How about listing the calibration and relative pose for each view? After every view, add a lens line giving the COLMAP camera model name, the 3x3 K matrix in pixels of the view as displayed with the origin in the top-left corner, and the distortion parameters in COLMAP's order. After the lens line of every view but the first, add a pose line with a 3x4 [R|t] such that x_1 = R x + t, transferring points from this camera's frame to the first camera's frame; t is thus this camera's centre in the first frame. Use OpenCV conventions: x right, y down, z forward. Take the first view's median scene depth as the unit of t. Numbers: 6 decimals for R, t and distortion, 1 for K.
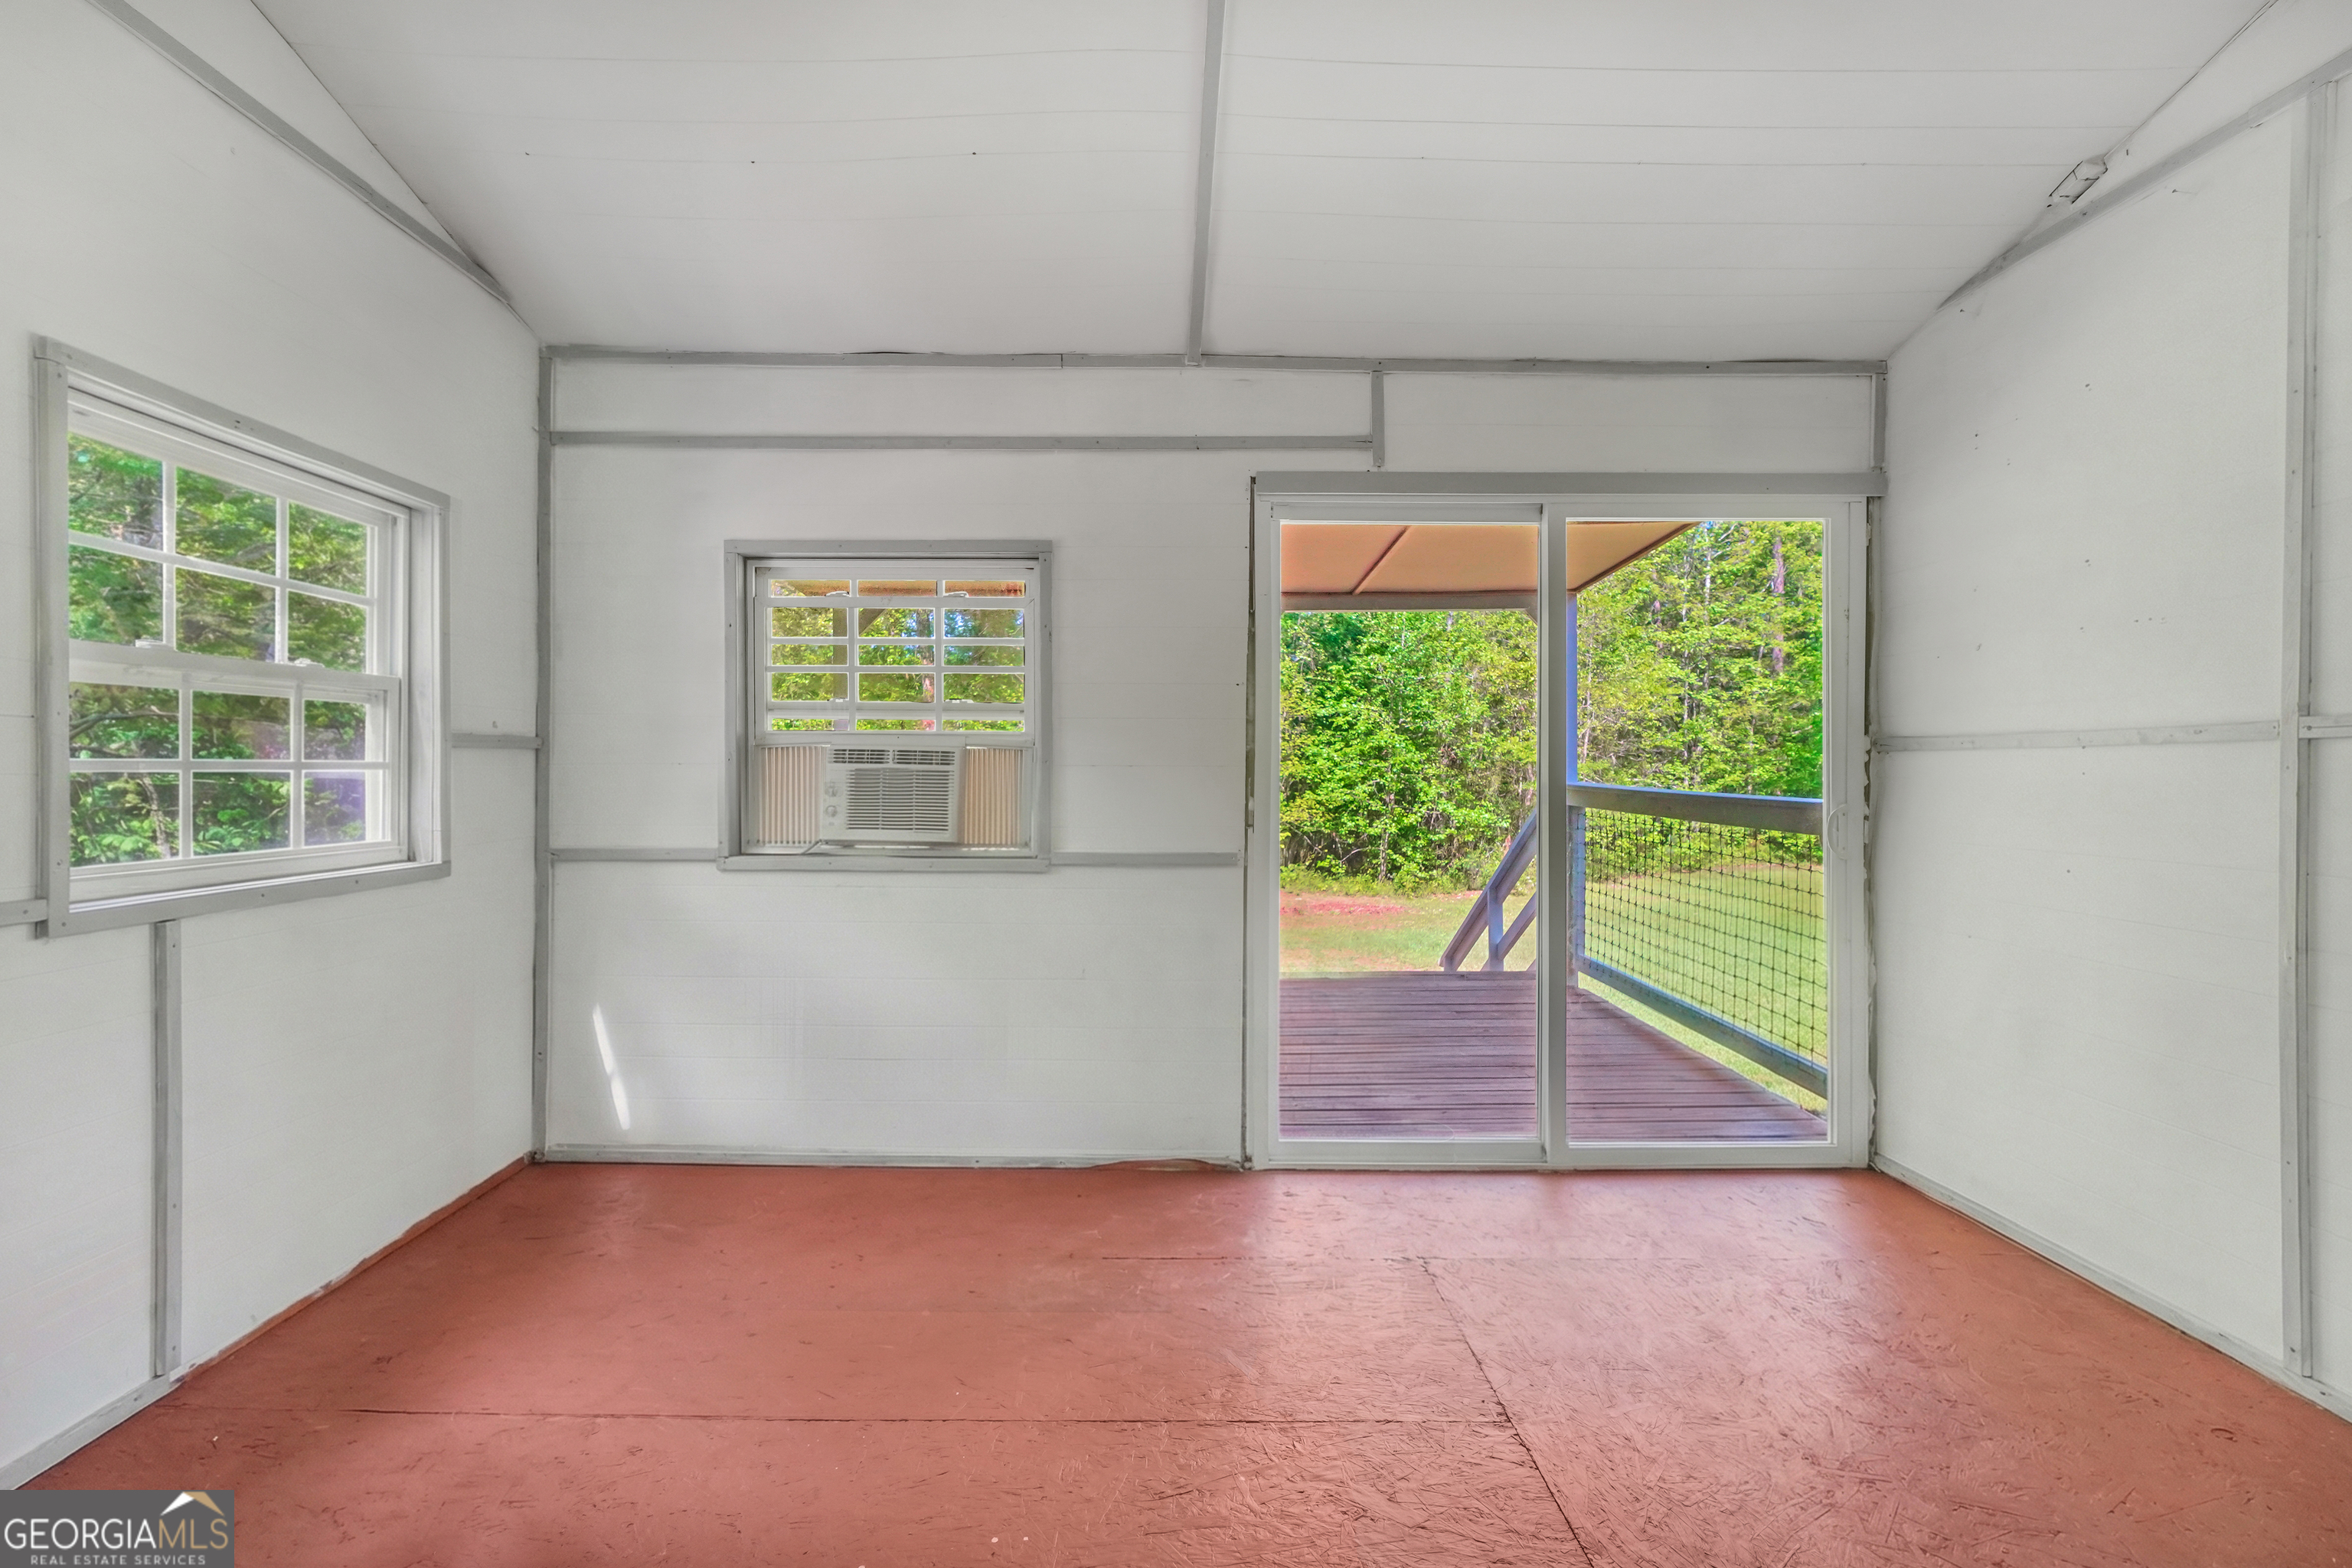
lens RADIAL K [[1041.9, 0, 1172.4], [0, 1041.9, 745.5], [0, 0, 1]] dist [-0.001713, 0.010451]
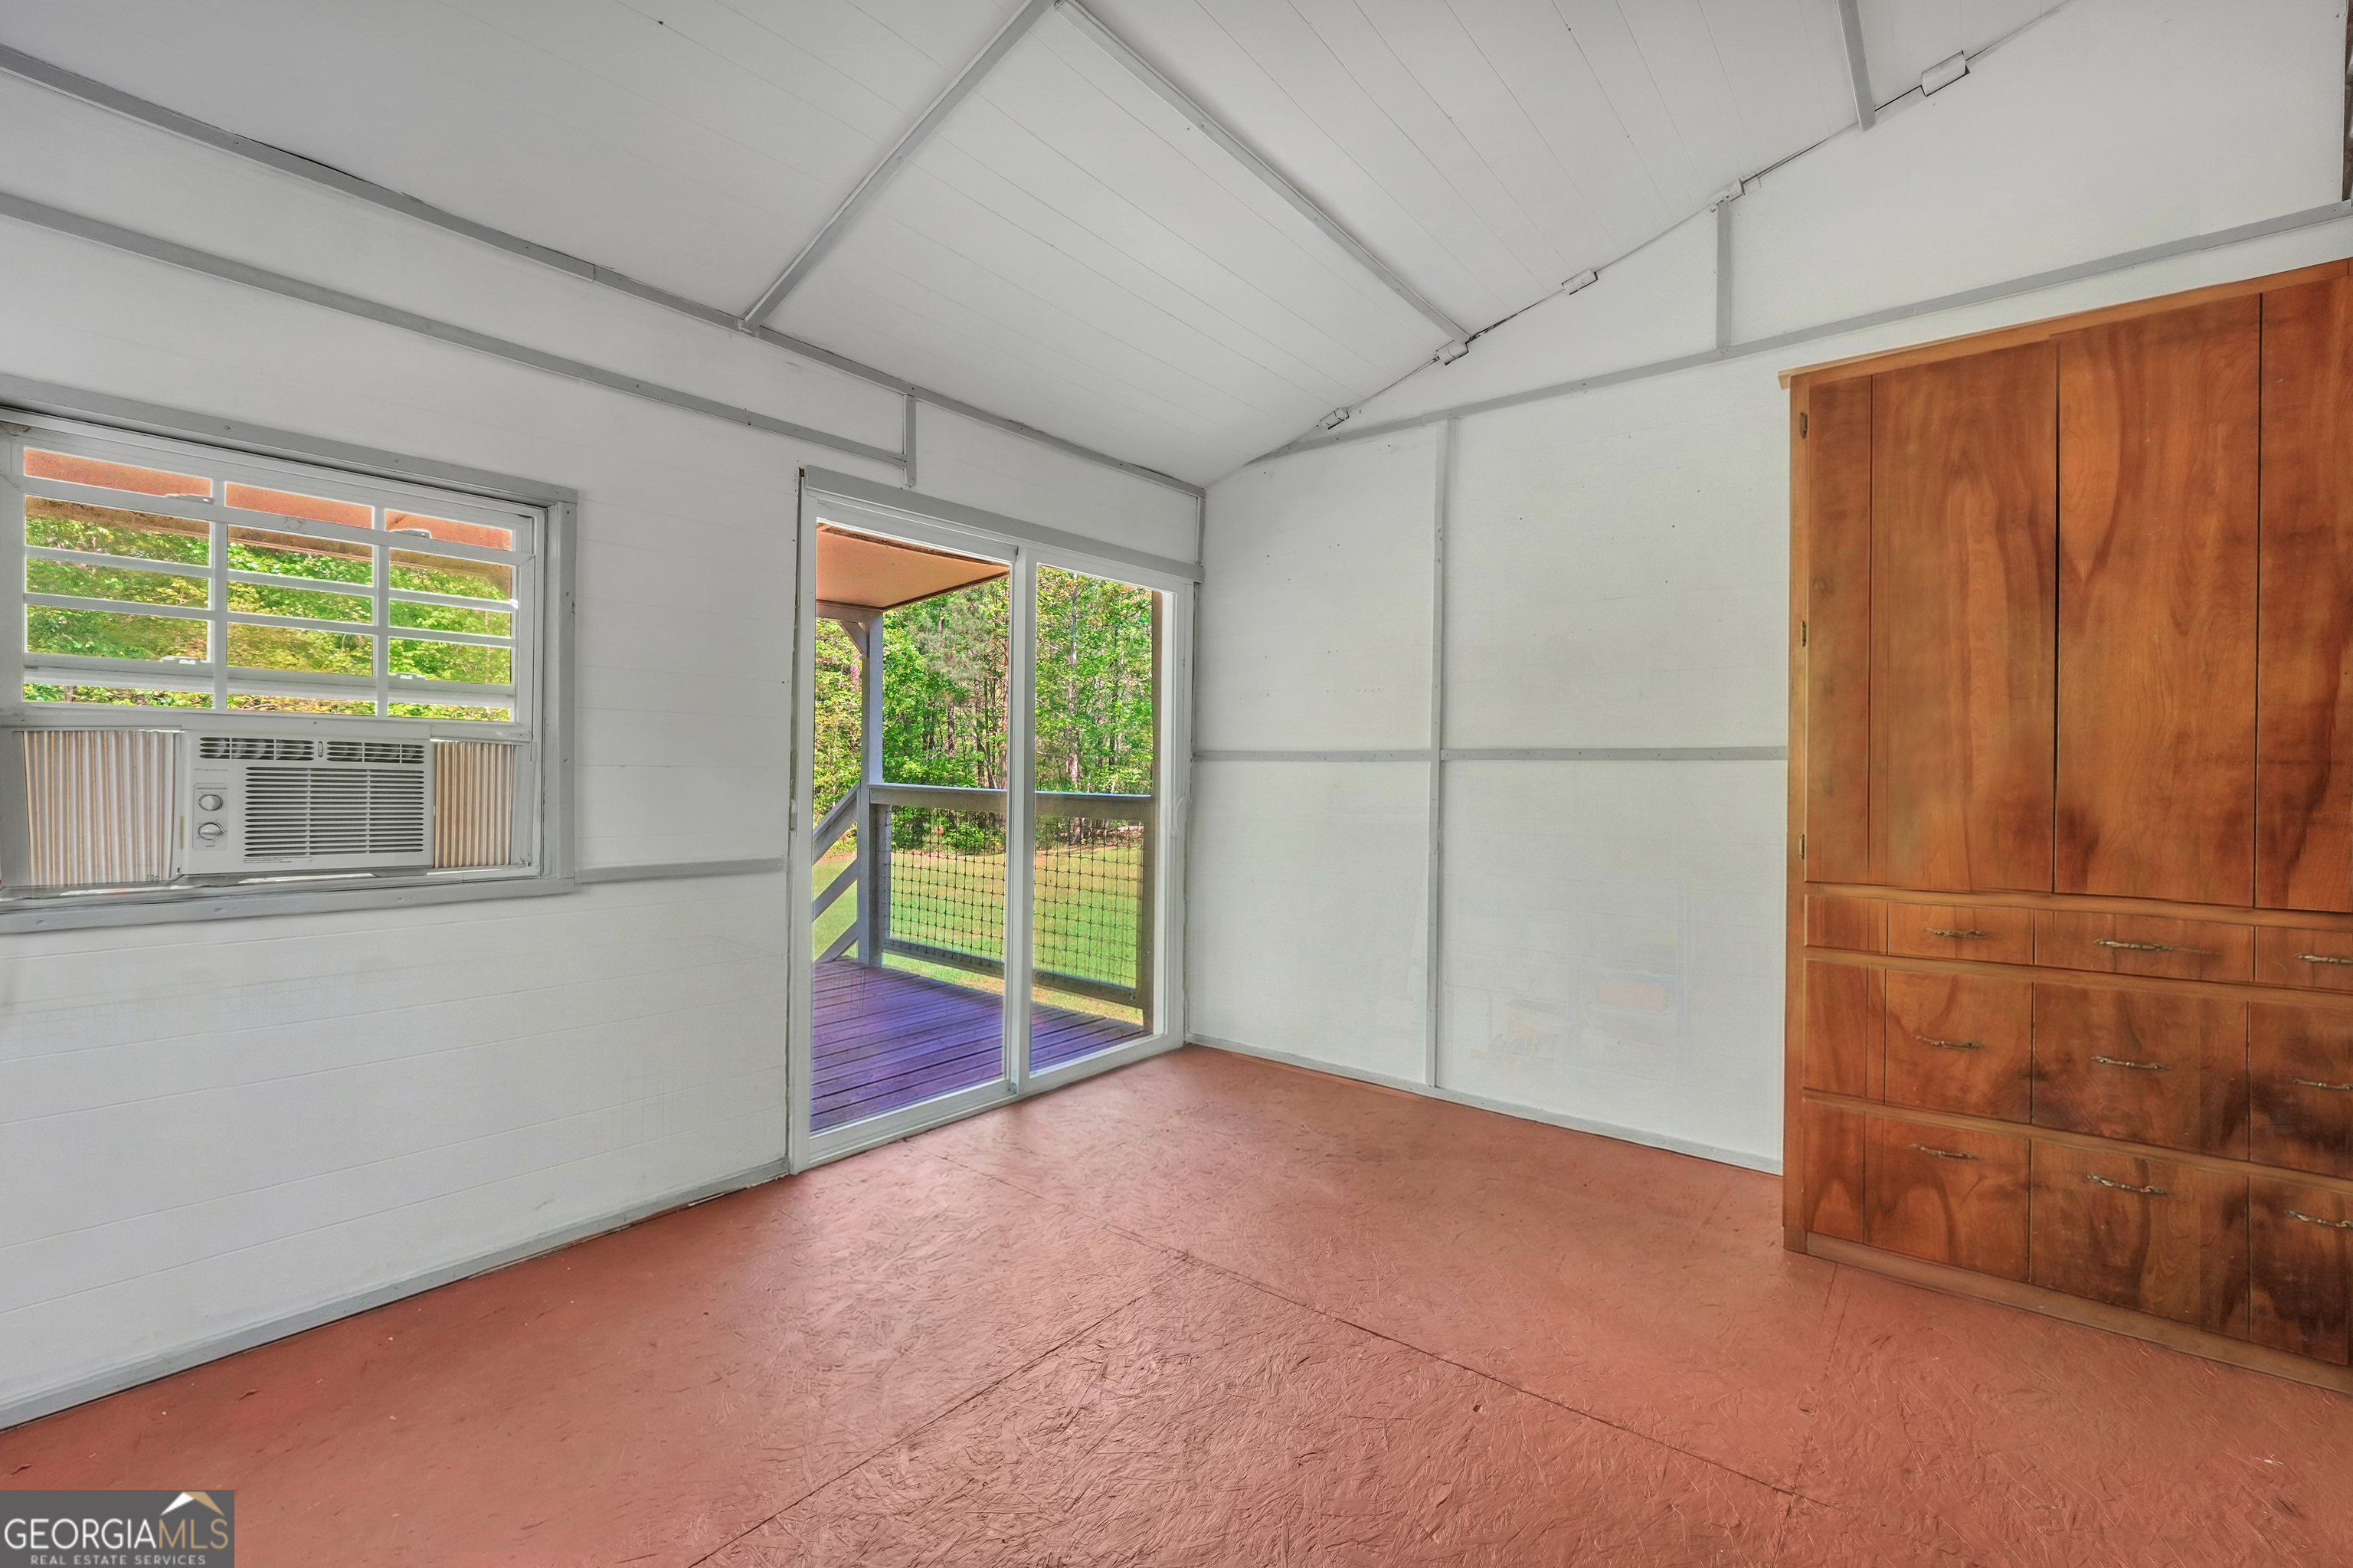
lens RADIAL K [[1013.2, 0, 1176.5], [0, 1013.2, 784.0], [0, 0, 1]] dist [0.000215, 0.000384]
pose [[0.643582, -0.005814, 0.765355, -0.419590], [-0.022054, 0.999415, 0.026137, 0.002719], [-0.765059, -0.033701, 0.643078, 0.116927]]
